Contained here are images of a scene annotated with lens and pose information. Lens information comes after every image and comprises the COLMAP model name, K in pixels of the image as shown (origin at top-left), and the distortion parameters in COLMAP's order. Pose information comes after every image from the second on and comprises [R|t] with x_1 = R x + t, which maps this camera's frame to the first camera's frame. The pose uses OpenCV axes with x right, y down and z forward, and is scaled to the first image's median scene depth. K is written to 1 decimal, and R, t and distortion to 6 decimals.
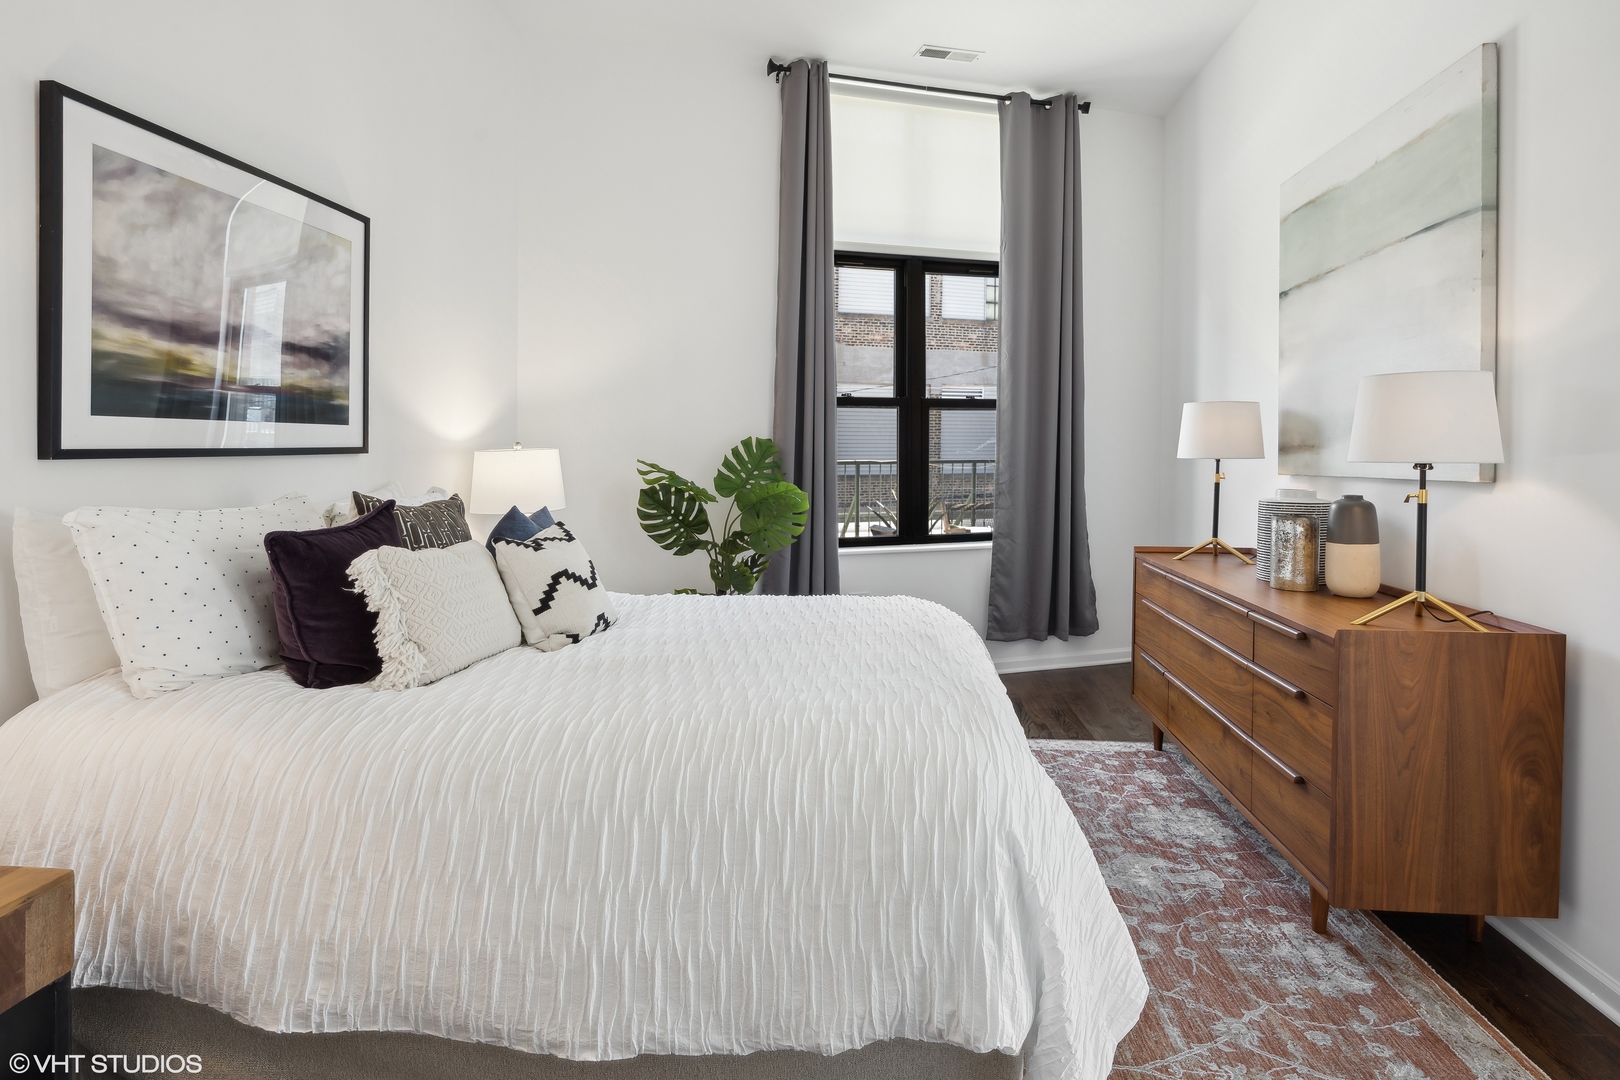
lens RADIAL K [[843.6, 0, 810.0], [0, 843.6, 540.0], [0, 0, 1]] dist [0.026630, -0.000261]
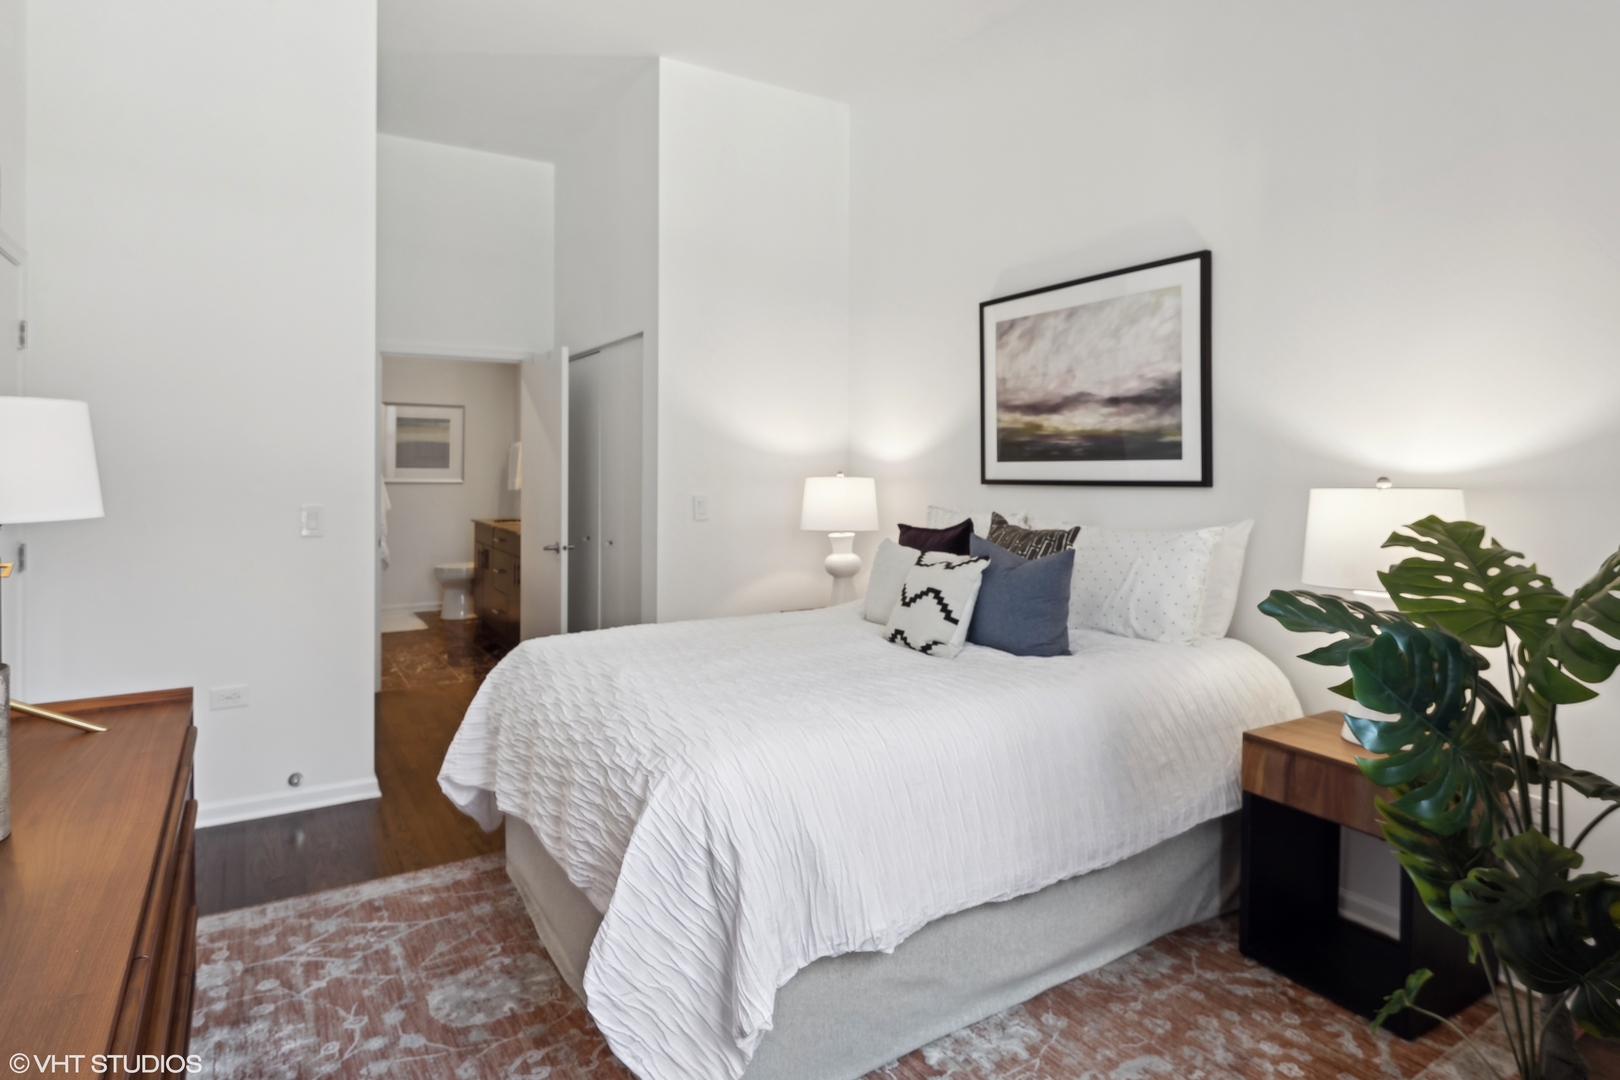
lens RADIAL K [[912.6, 0, 810.0], [0, 912.6, 540.0], [0, 0, 1]] dist [-0.001231, -0.000282]
pose [[-0.797779, 0.049380, -0.600925, 0.652770], [-0.064890, 0.983821, 0.166991, -0.254317], [0.599448, 0.172215, -0.781667, 2.105274]]
